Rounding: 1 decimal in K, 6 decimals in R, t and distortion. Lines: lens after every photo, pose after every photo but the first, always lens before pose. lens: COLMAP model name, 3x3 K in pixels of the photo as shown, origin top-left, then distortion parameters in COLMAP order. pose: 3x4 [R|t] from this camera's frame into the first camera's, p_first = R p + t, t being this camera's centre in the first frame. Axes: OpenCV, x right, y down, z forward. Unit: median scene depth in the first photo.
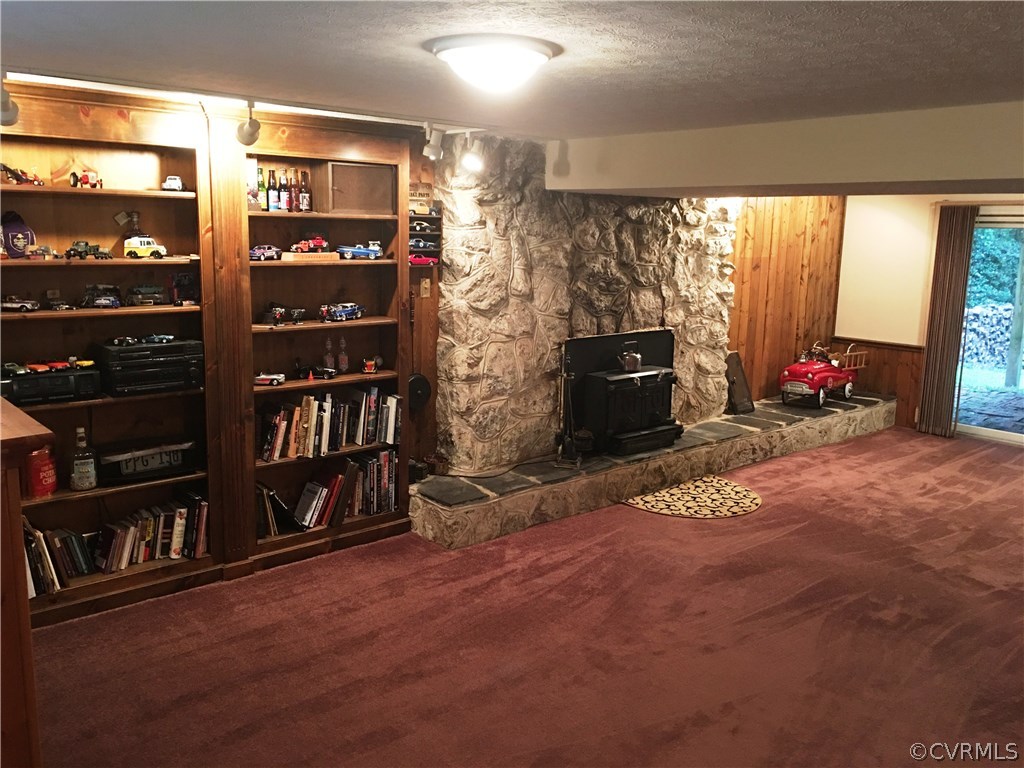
lens RADIAL K [[868.1, 0, 511.3], [0, 868.1, 374.8], [0, 0, 1]] dist [0.092696, -0.121356]
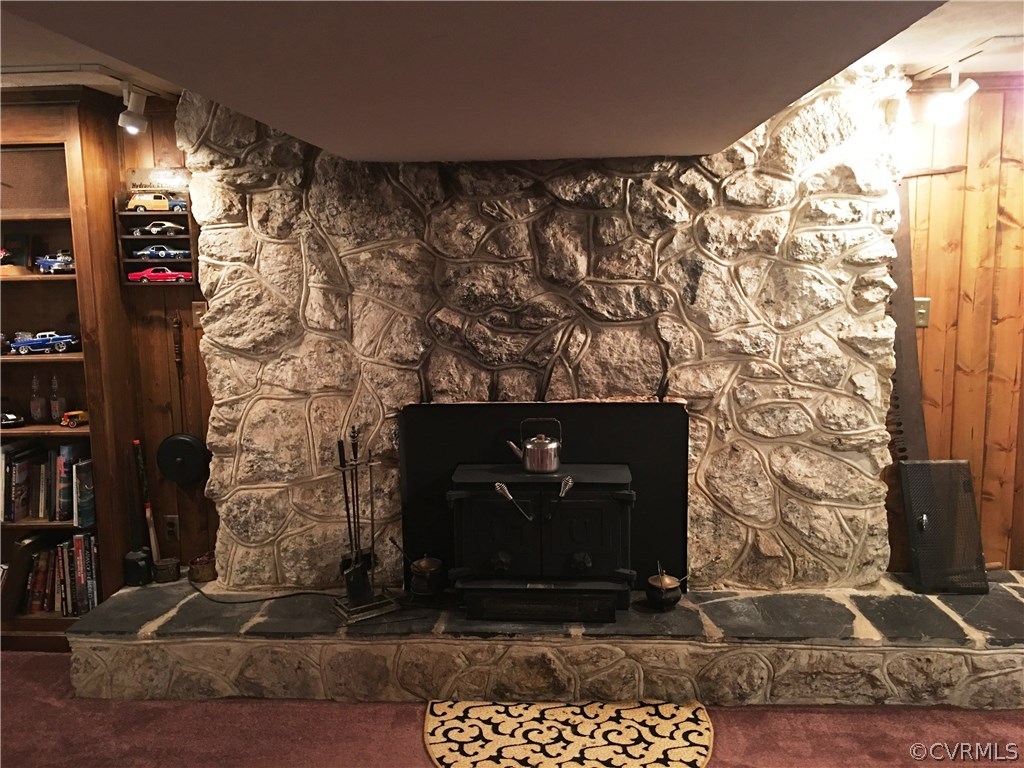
lens RADIAL K [[868.1, 0, 511.3], [0, 868.1, 374.8], [0, 0, 1]] dist [0.092696, -0.121356]
pose [[0.711050, 0.064065, -0.700217, 0.527286], [-0.088481, 0.996077, 0.001284, -0.066737], [0.697552, 0.061042, 0.713929, 0.599919]]
